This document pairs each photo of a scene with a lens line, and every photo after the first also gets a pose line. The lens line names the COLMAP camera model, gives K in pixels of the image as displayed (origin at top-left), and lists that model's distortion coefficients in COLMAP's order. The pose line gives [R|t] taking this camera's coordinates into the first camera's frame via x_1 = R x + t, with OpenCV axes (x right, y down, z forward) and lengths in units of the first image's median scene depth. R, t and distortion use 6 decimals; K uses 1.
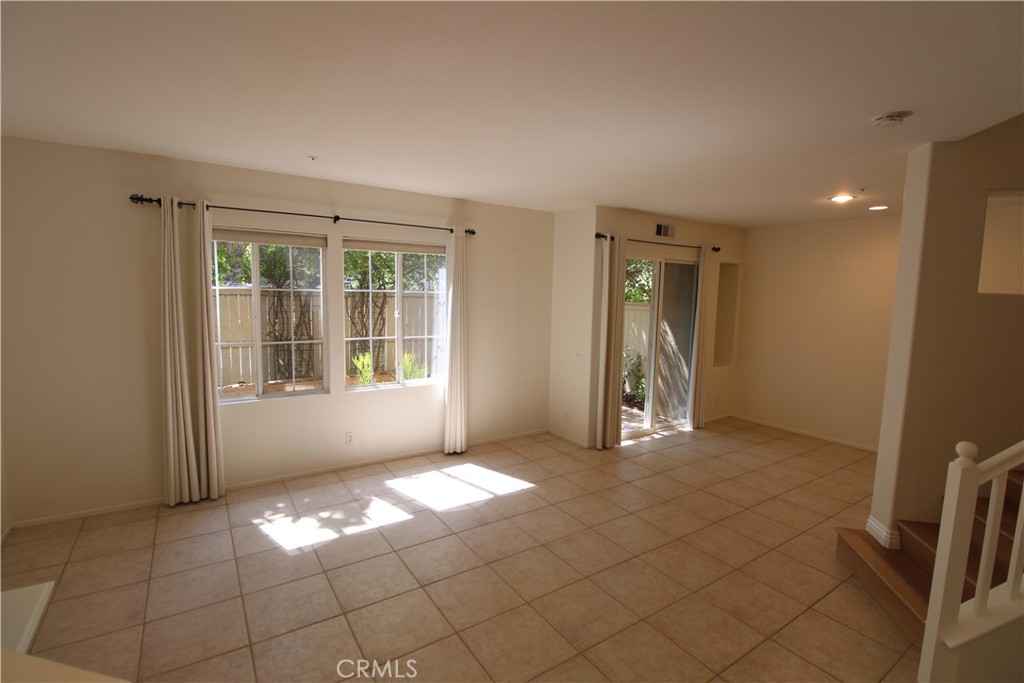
lens RADIAL K [[478.0, 0, 515.7], [0, 478.0, 337.6], [0, 0, 1]] dist [-0.005940, -0.008592]
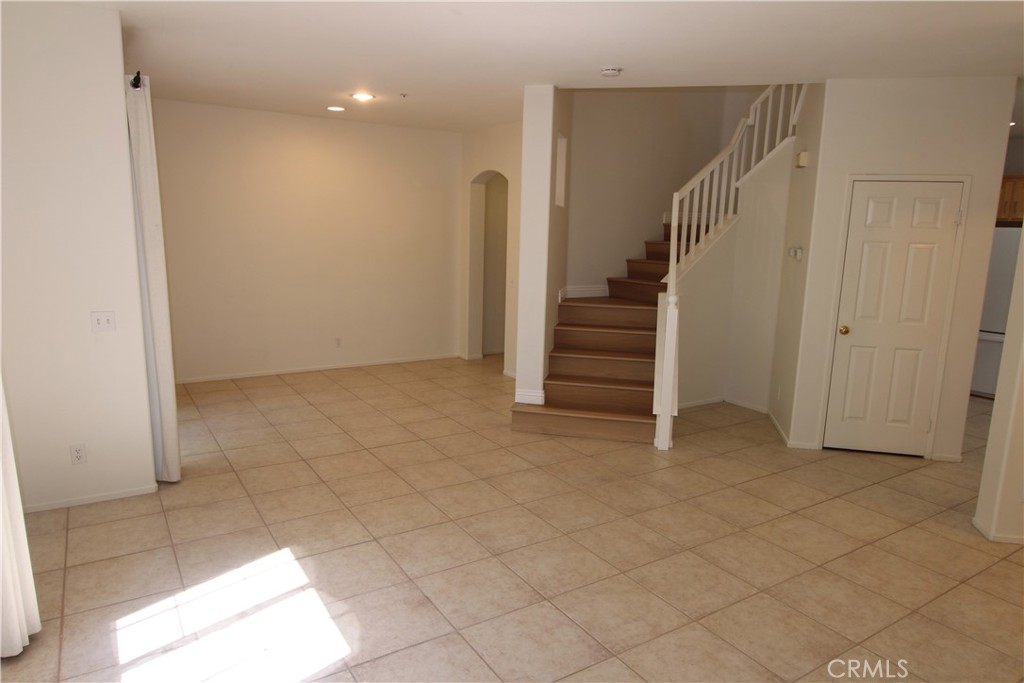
lens RADIAL K [[648.5, 0, 514.1], [0, 648.5, 339.8], [0, 0, 1]] dist [0.003721, -0.006138]
pose [[0.024302, -0.195734, 0.980356, -0.717131], [0.076223, 0.978154, 0.193404, -0.059739], [-0.996795, 0.070025, 0.038691, 0.778949]]
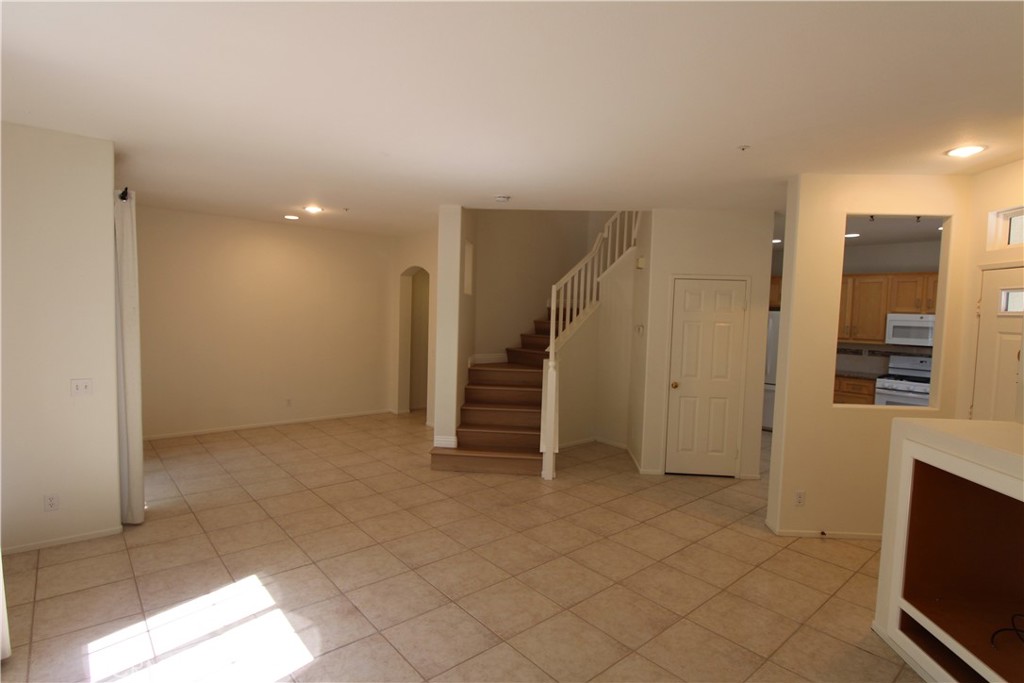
lens RADIAL K [[516.2, 0, 513.7], [0, 516.2, 339.9], [0, 0, 1]] dist [-0.000897, -0.009314]
pose [[-0.116631, -0.085886, 0.989455, -0.764517], [0.067961, 0.993229, 0.094225, -0.064213], [-0.990847, 0.078234, -0.110005, 0.756607]]
